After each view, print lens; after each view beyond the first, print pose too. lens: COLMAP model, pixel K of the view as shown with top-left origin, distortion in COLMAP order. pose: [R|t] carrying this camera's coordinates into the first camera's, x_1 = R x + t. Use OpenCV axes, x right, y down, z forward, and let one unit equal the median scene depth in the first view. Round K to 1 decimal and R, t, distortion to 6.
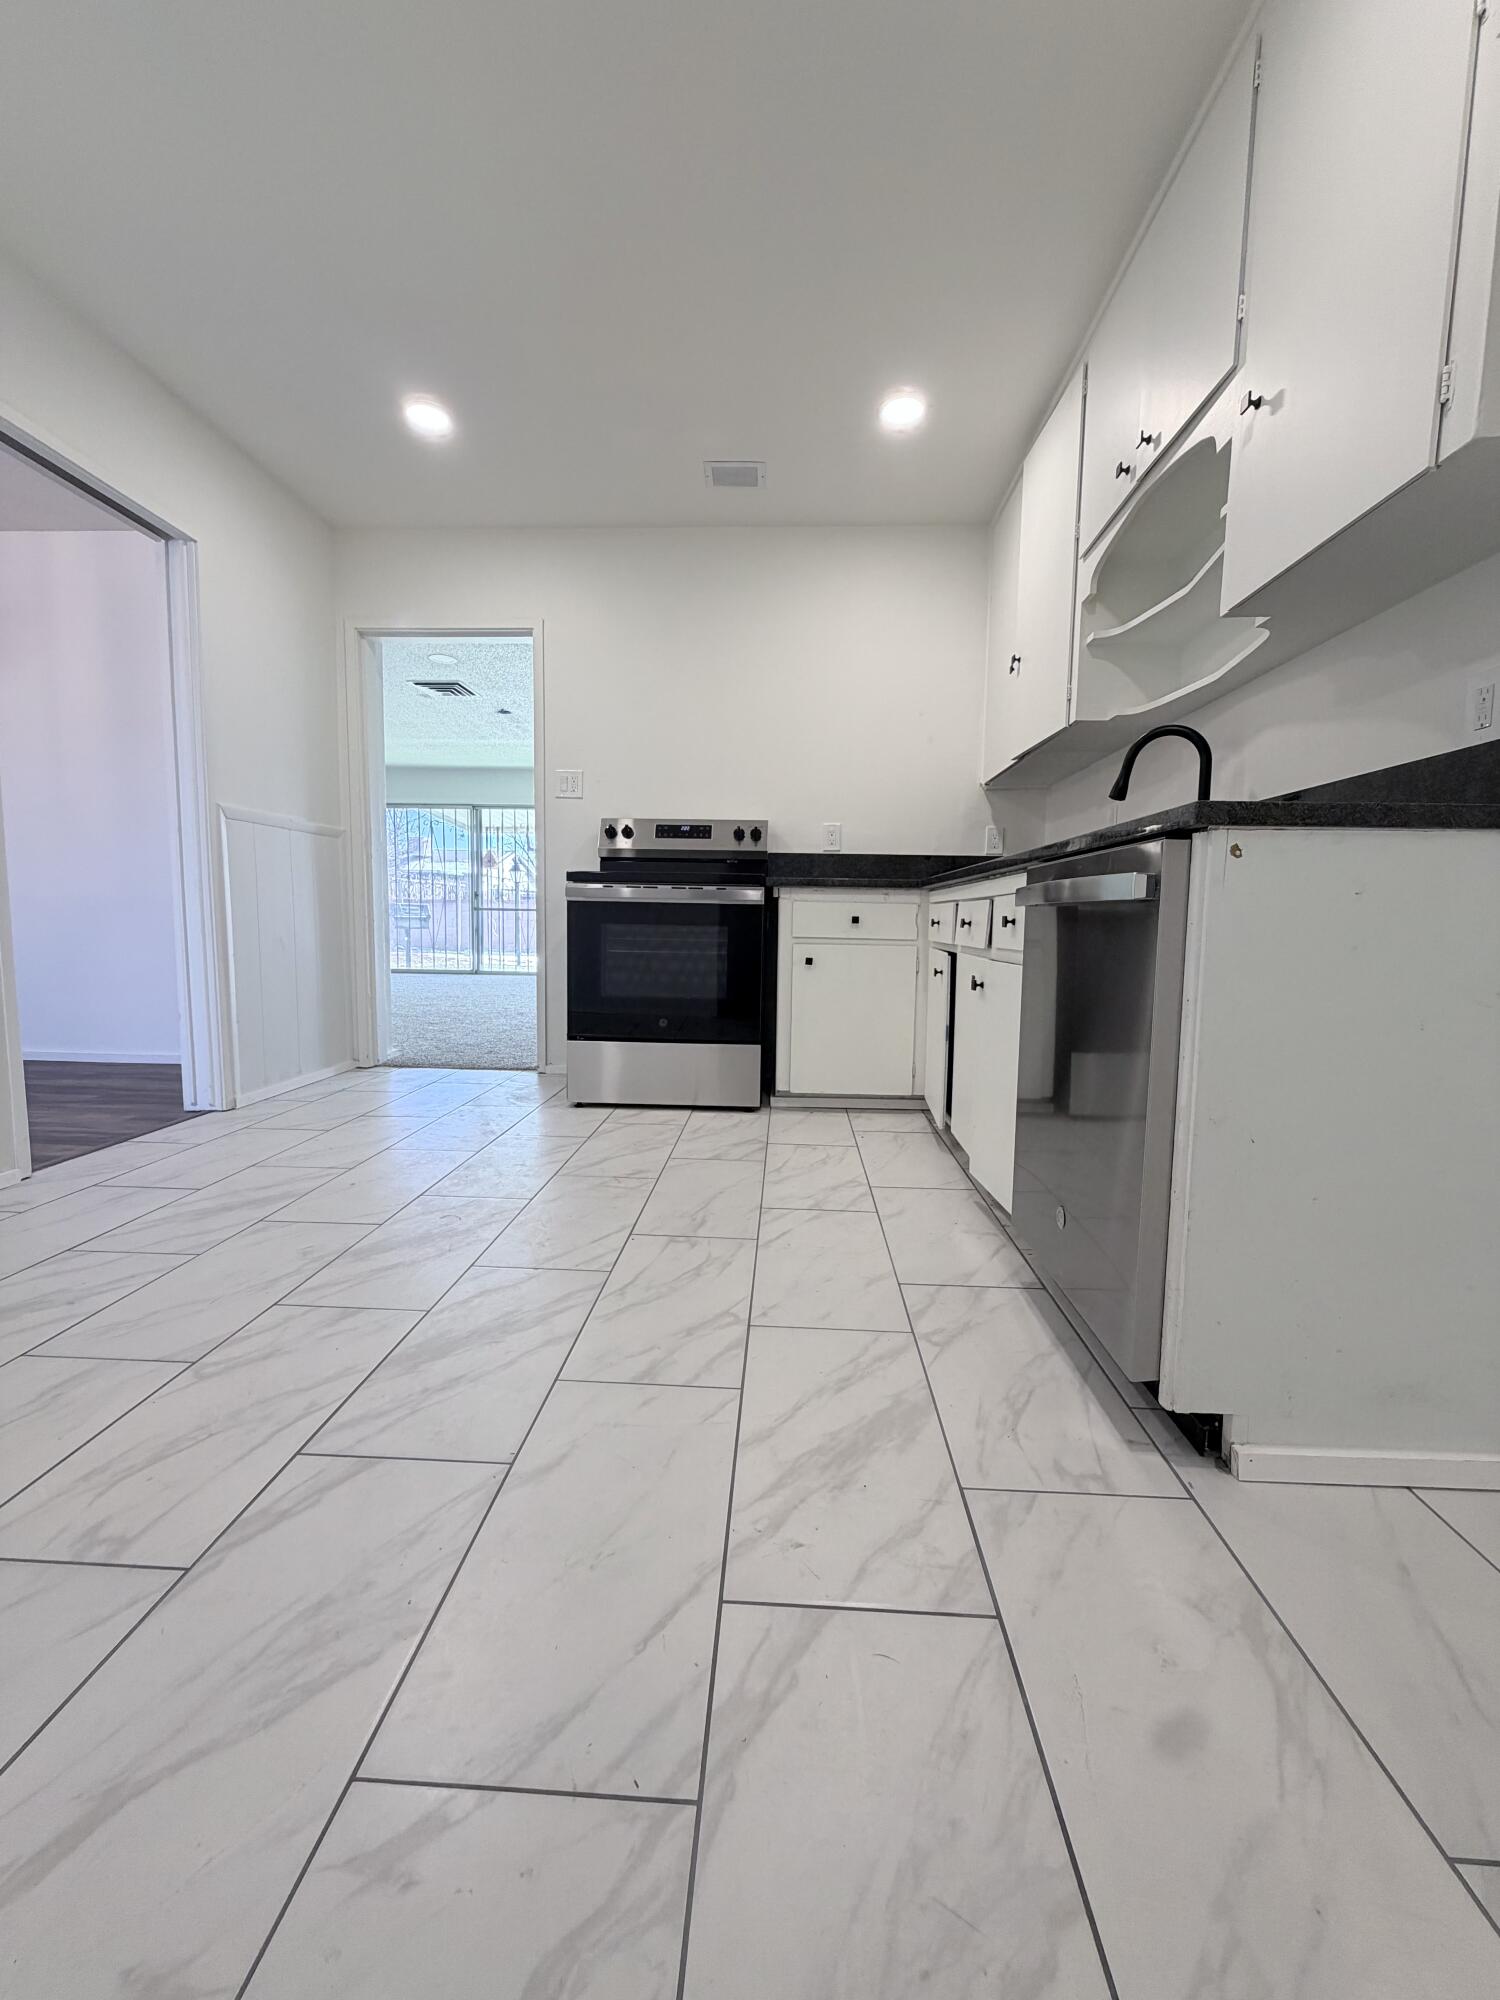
lens RADIAL K [[796.1, 0, 747.5], [0, 796.1, 983.4], [0, 0, 1]] dist [-0.000797, -0.000061]
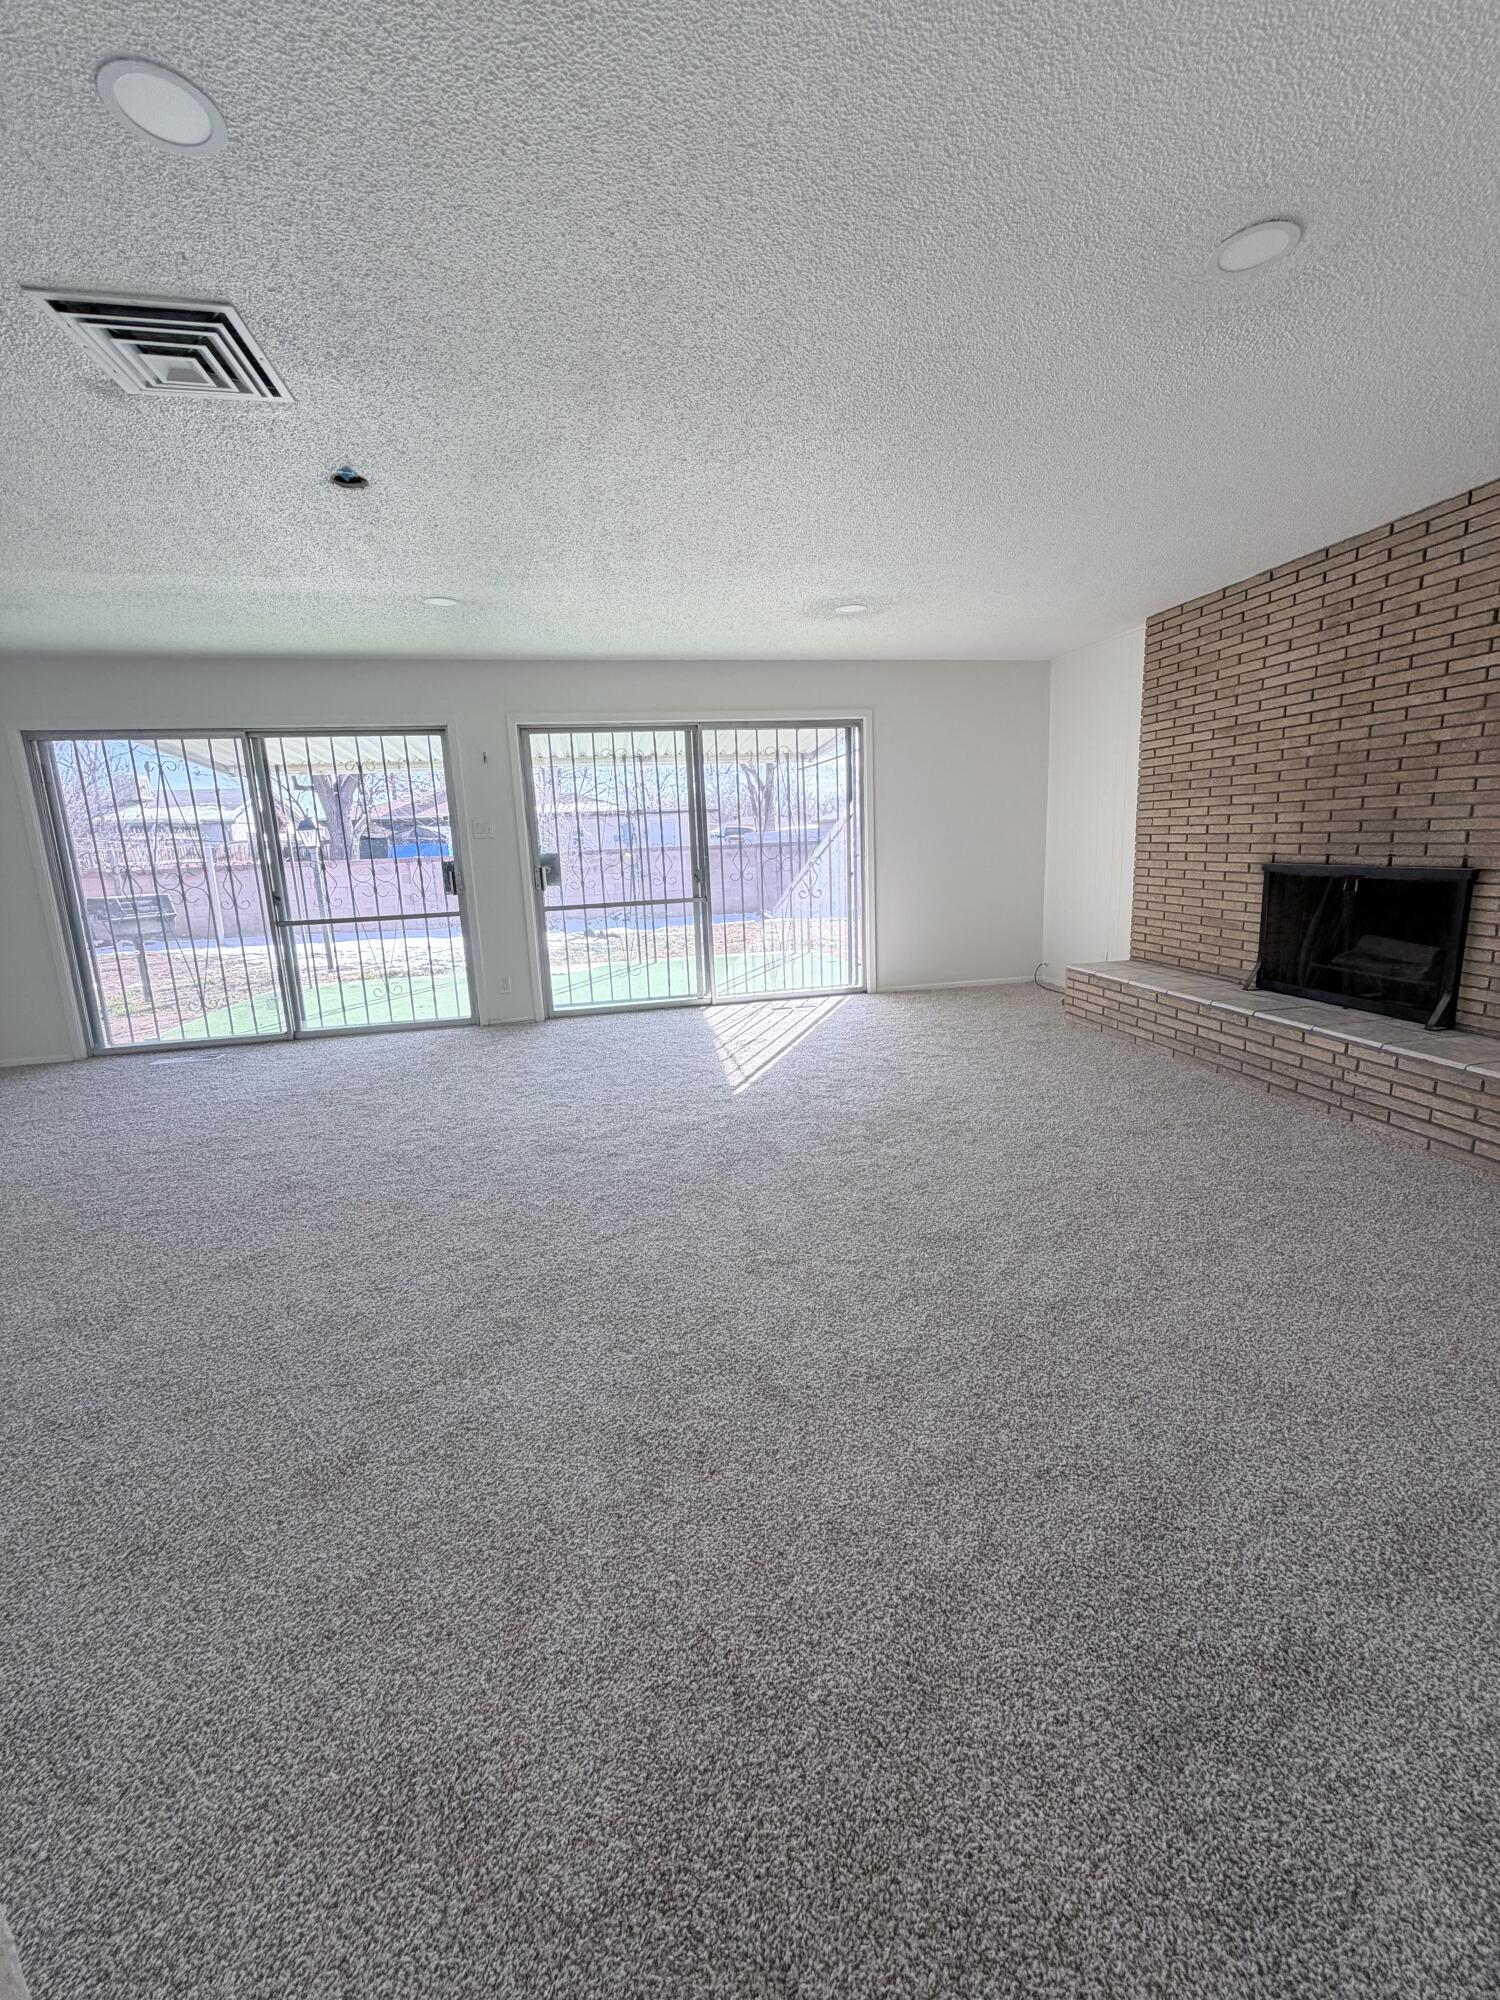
lens RADIAL K [[796.1, 0, 751.6], [0, 796.1, 999.4], [0, 0, 1]] dist [-0.000797, -0.000061]
pose [[0.965860, -0.103386, 0.237542, -0.761940], [0.075184, 0.989319, 0.124880, -0.406916], [-0.247916, -0.102758, 0.963316, 1.812309]]
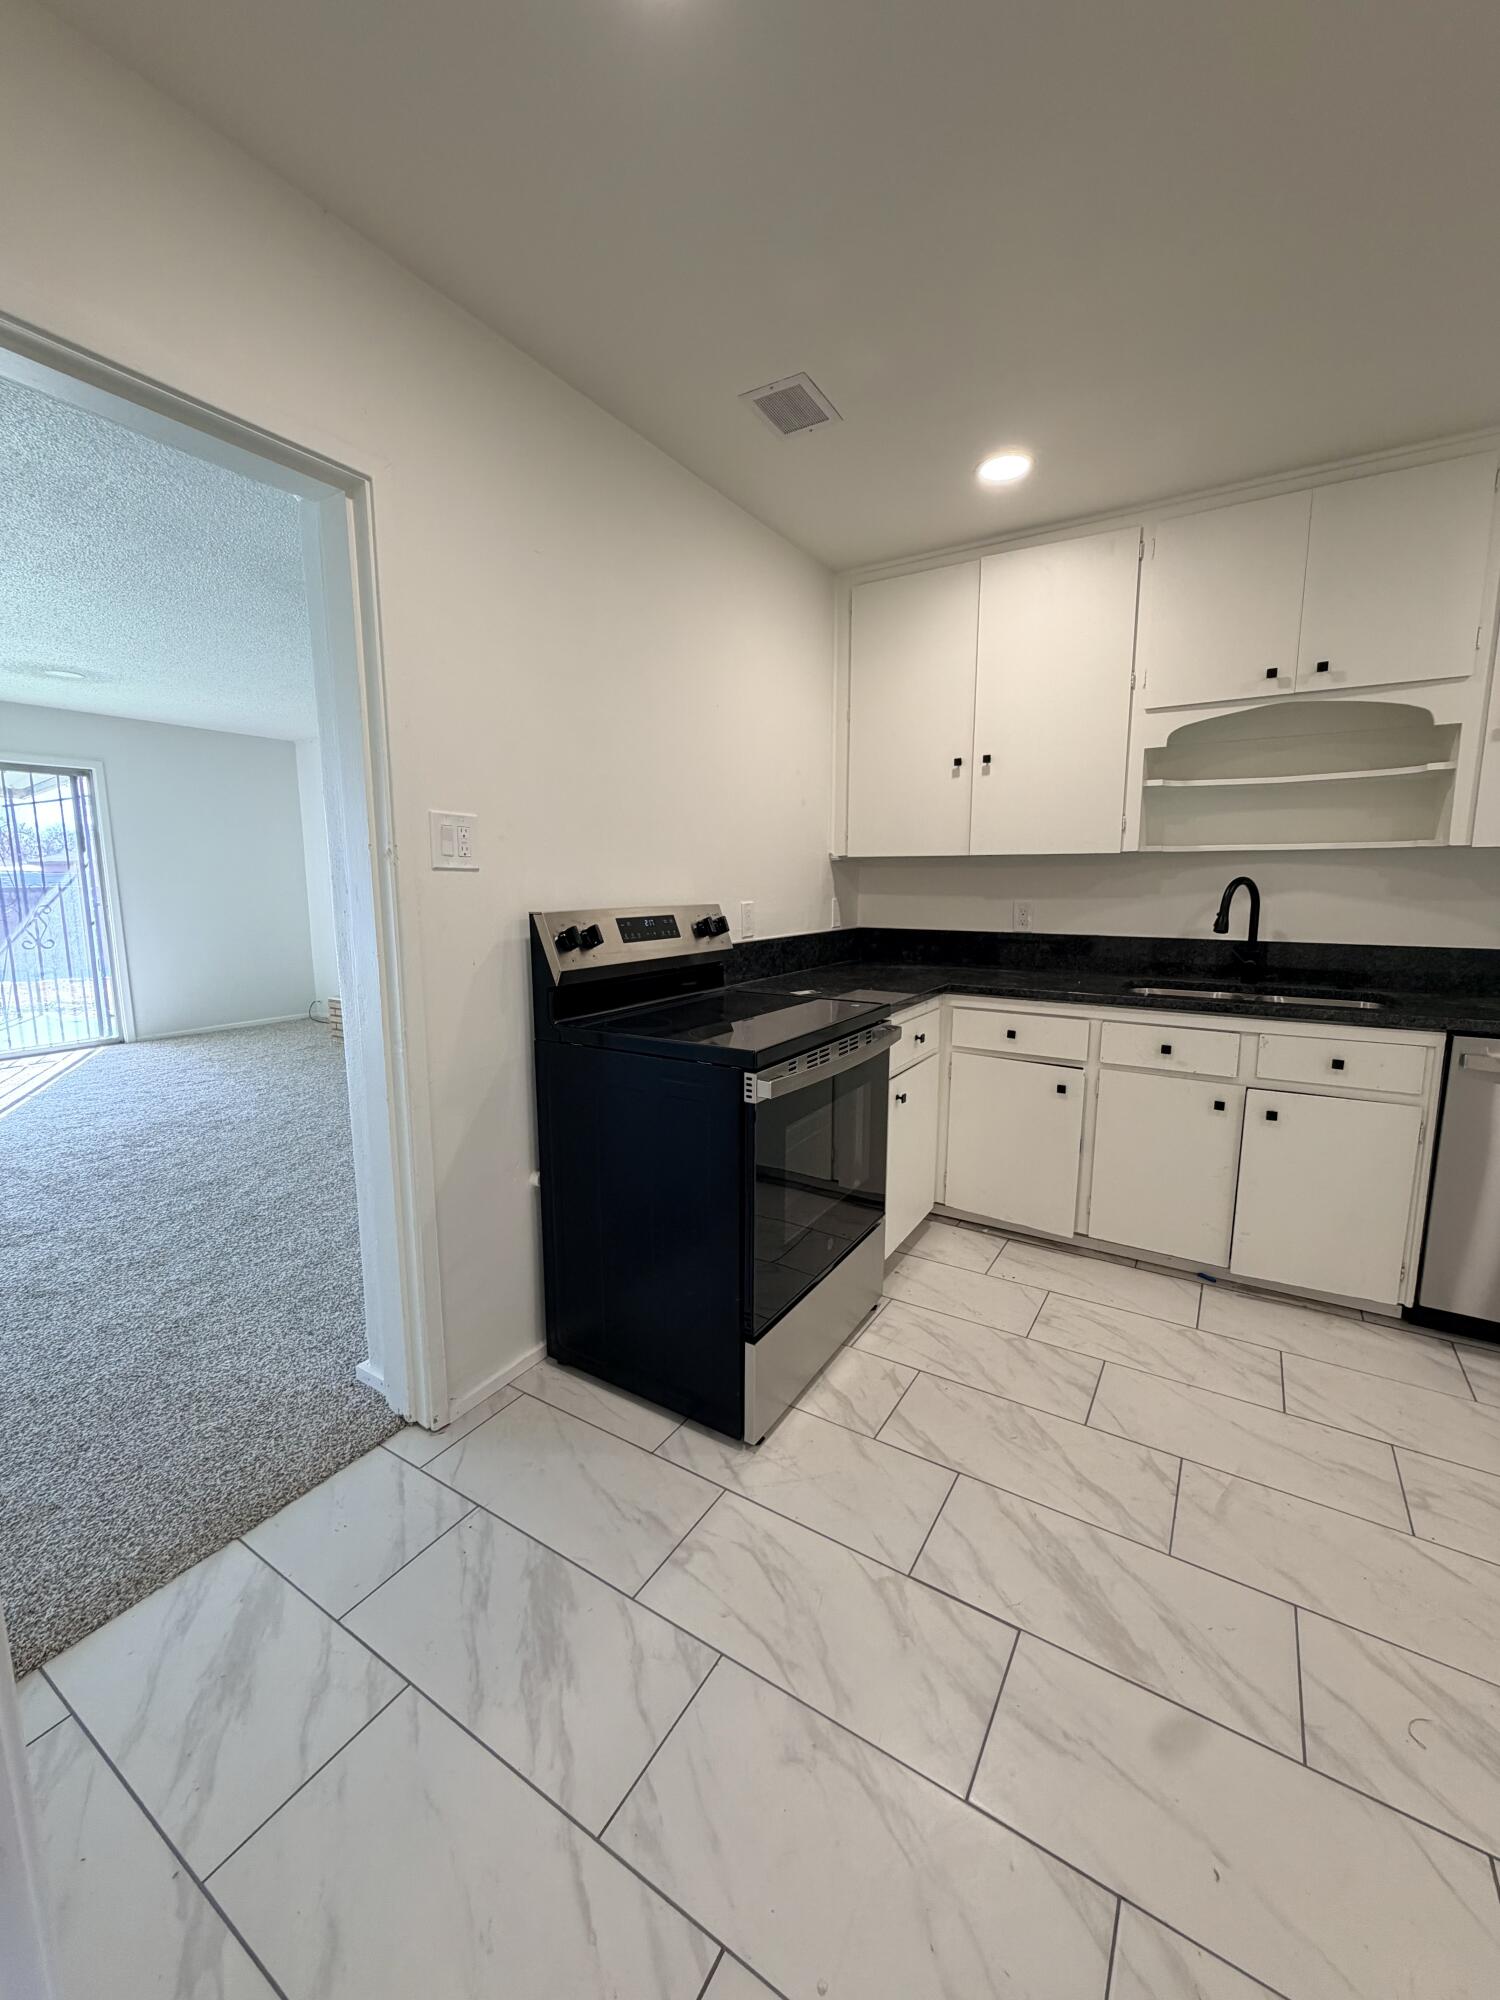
lens RADIAL K [[796.1, 0, 750.6], [0, 796.1, 992.3], [0, 0, 1]] dist [-0.000797, -0.000061]
pose [[0.487584, -0.140304, 0.861729, -1.022466], [0.080936, 0.990017, 0.115397, -0.362084], [-0.869316, 0.013479, 0.494072, 1.086872]]
